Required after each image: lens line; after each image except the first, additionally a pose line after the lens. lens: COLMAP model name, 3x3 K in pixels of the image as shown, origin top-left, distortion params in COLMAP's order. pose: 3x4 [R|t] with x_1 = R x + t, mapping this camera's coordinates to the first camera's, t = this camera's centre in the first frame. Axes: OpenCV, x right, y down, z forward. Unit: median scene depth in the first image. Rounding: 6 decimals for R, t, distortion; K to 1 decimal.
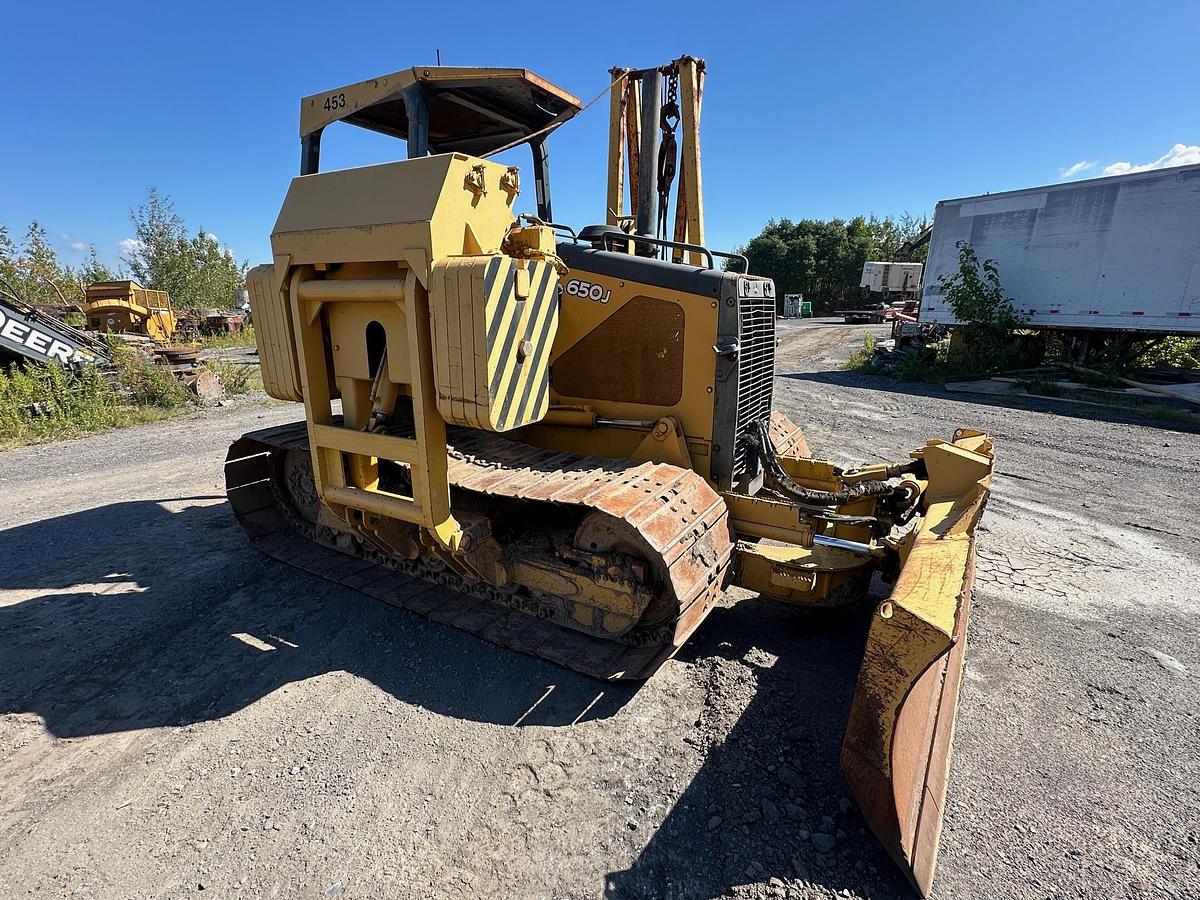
lens RADIAL K [[582.3, 0, 597.9], [0, 582.3, 450.1], [0, 0, 1]] dist [-0.002012, -0.000103]
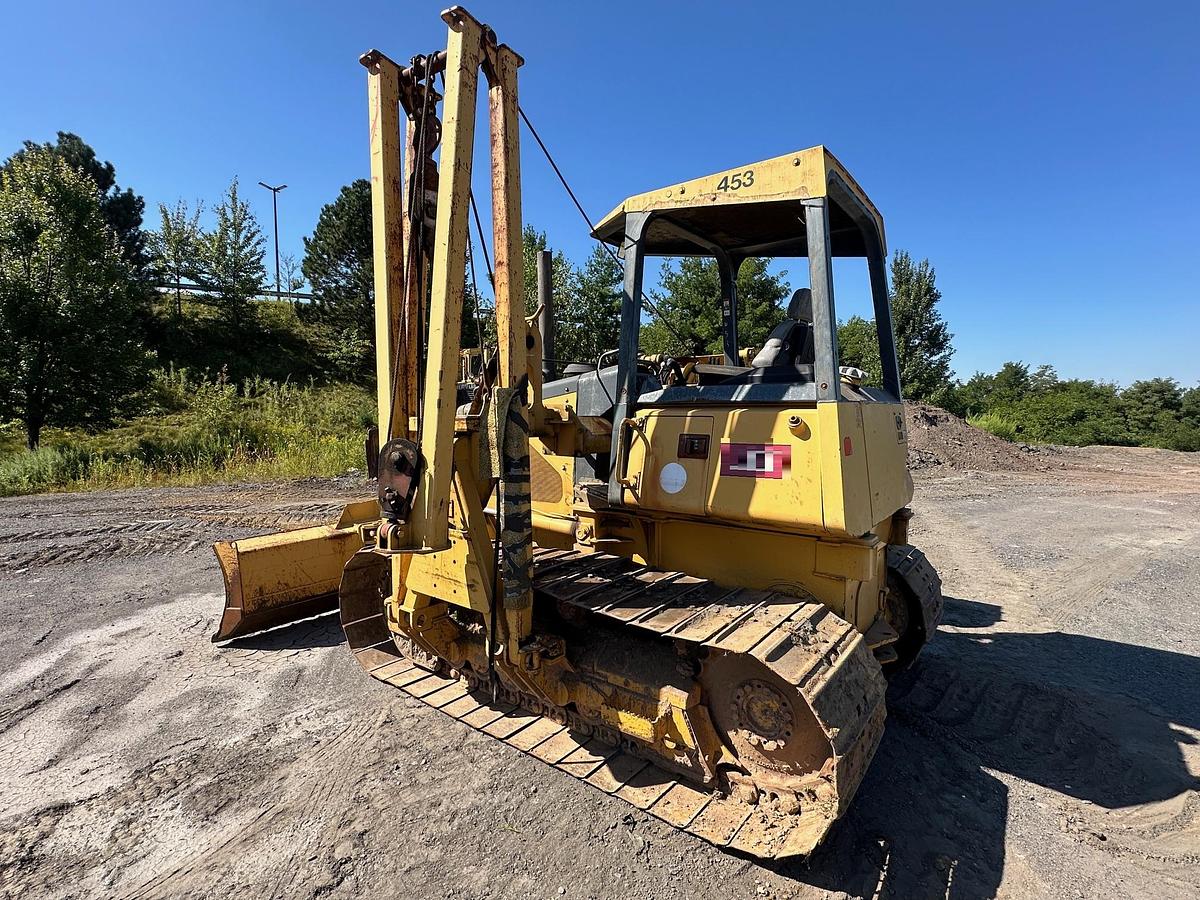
lens RADIAL K [[582.3, 0, 601.3], [0, 582.3, 450.2], [0, 0, 1]] dist [-0.002851, 0.000676]
pose [[-0.992816, -0.008421, 0.119353, -0.198643], [0.029481, 0.949550, 0.312226, -0.650680], [-0.115961, 0.313502, -0.942480, 2.429434]]
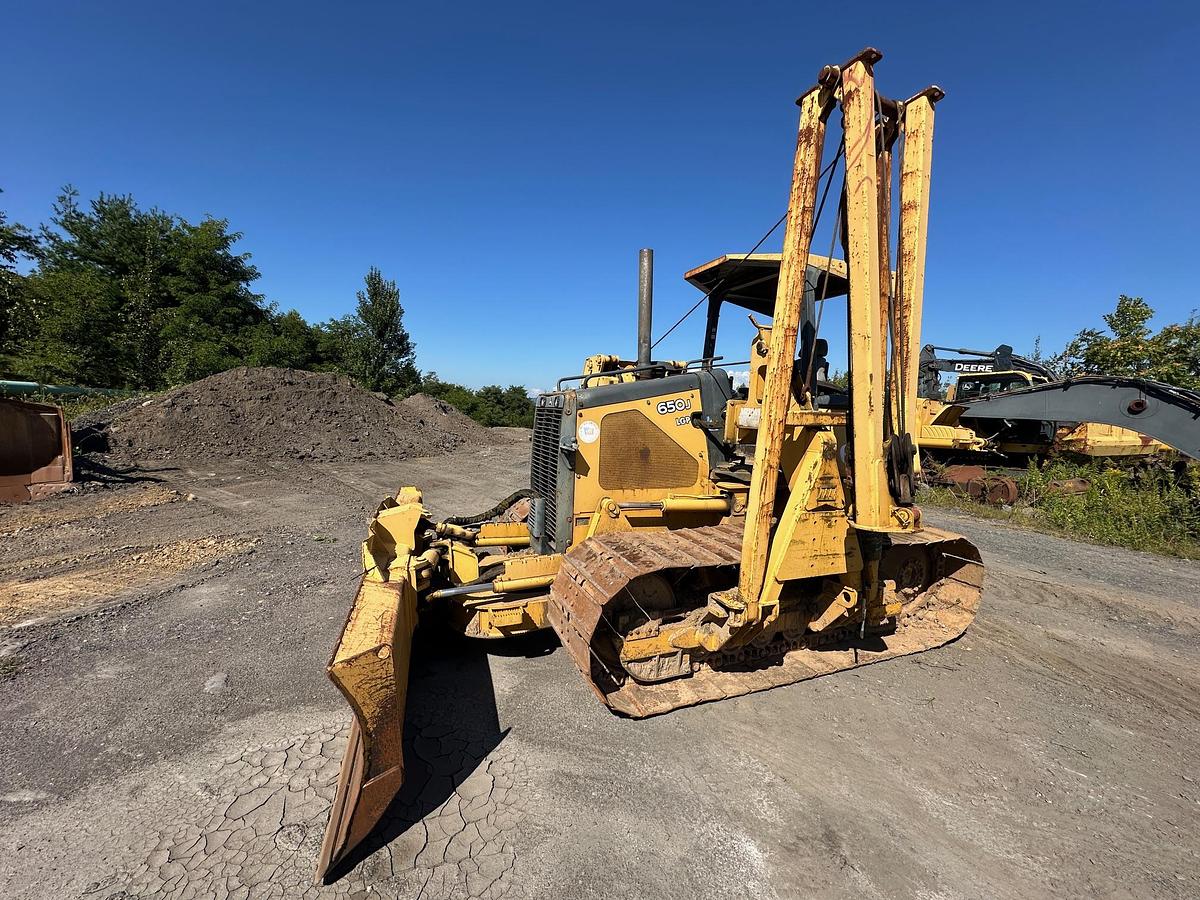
lens RADIAL K [[478.1, 0, 601.1], [0, 478.1, 448.8], [0, 0, 1]] dist [0.000073, -0.000488]
pose [[-0.601129, 0.042183, -0.798038, 1.101099], [-0.235472, 0.944923, 0.227319, -0.453420], [0.763673, 0.324564, -0.558088, 1.745962]]
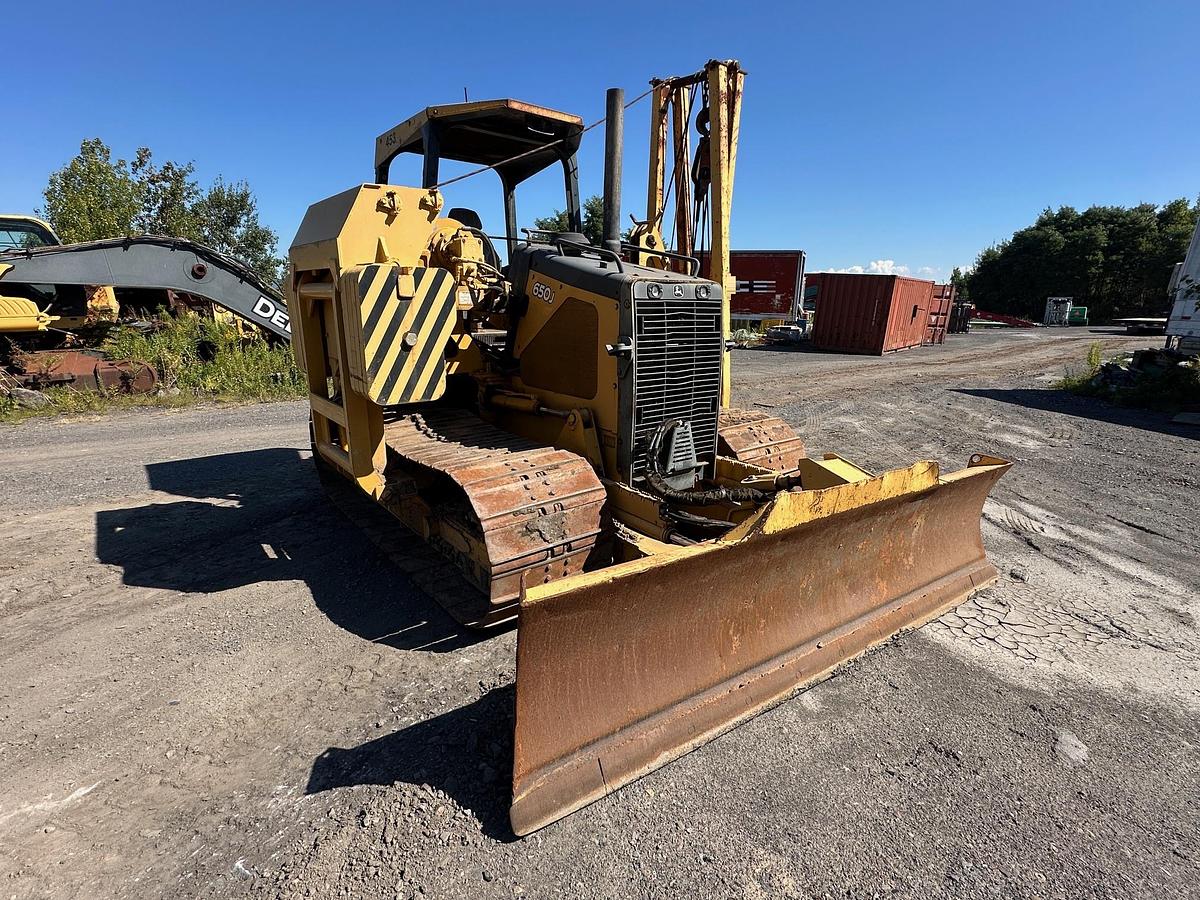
lens RADIAL K [[582.3, 0, 598.3], [0, 582.3, 450.4], [0, 0, 1]] dist [-0.002012, -0.000103]
pose [[0.934276, 0.099820, -0.342294, 0.513945], [-0.099528, 0.994863, 0.018467, -0.003095], [0.342379, 0.016815, 0.939411, -0.008666]]
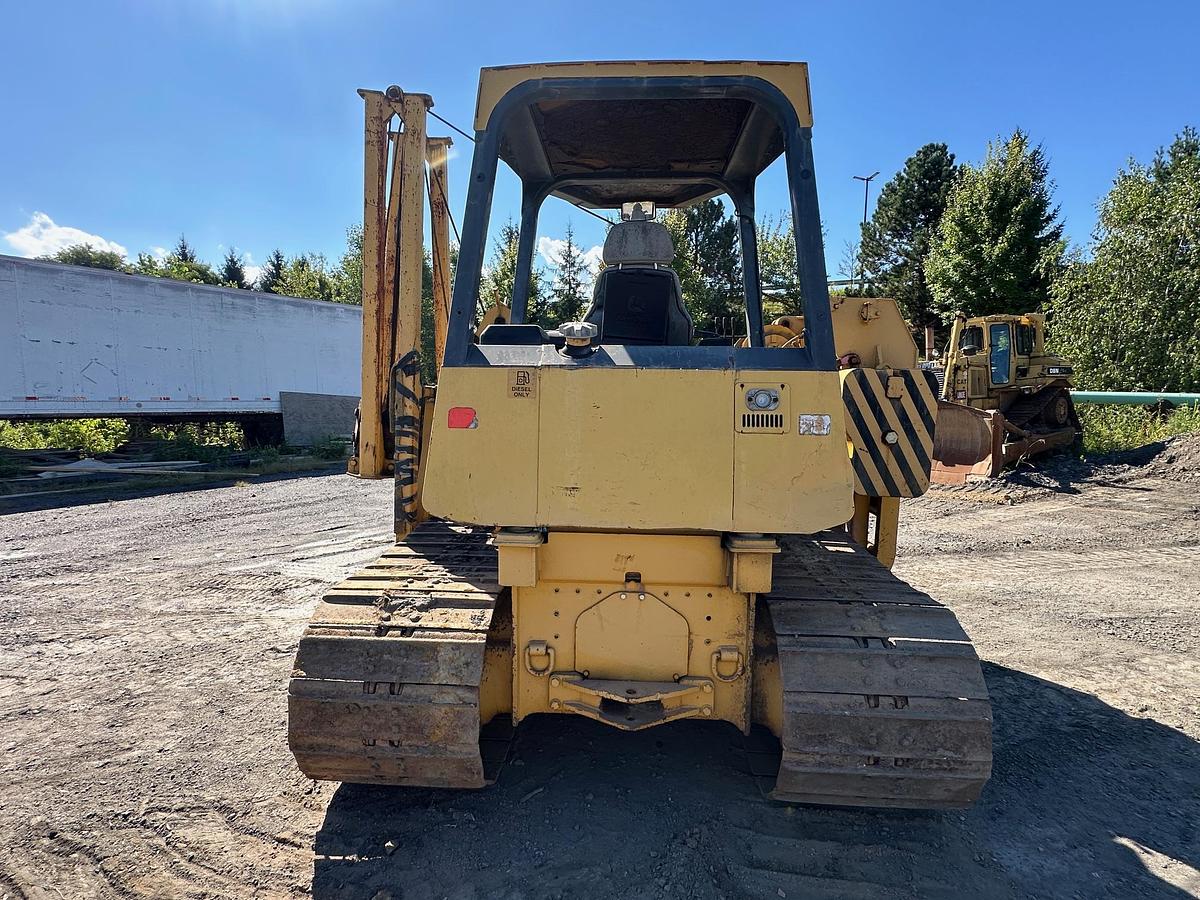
lens RADIAL K [[582.3, 0, 598.4], [0, 582.3, 452.7], [0, 0, 1]] dist [-0.002851, 0.000676]
pose [[-0.456895, -0.099683, 0.883917, -1.132763], [0.207605, 0.954308, 0.214932, -0.472216], [-0.864955, 0.281707, -0.415324, 1.794597]]
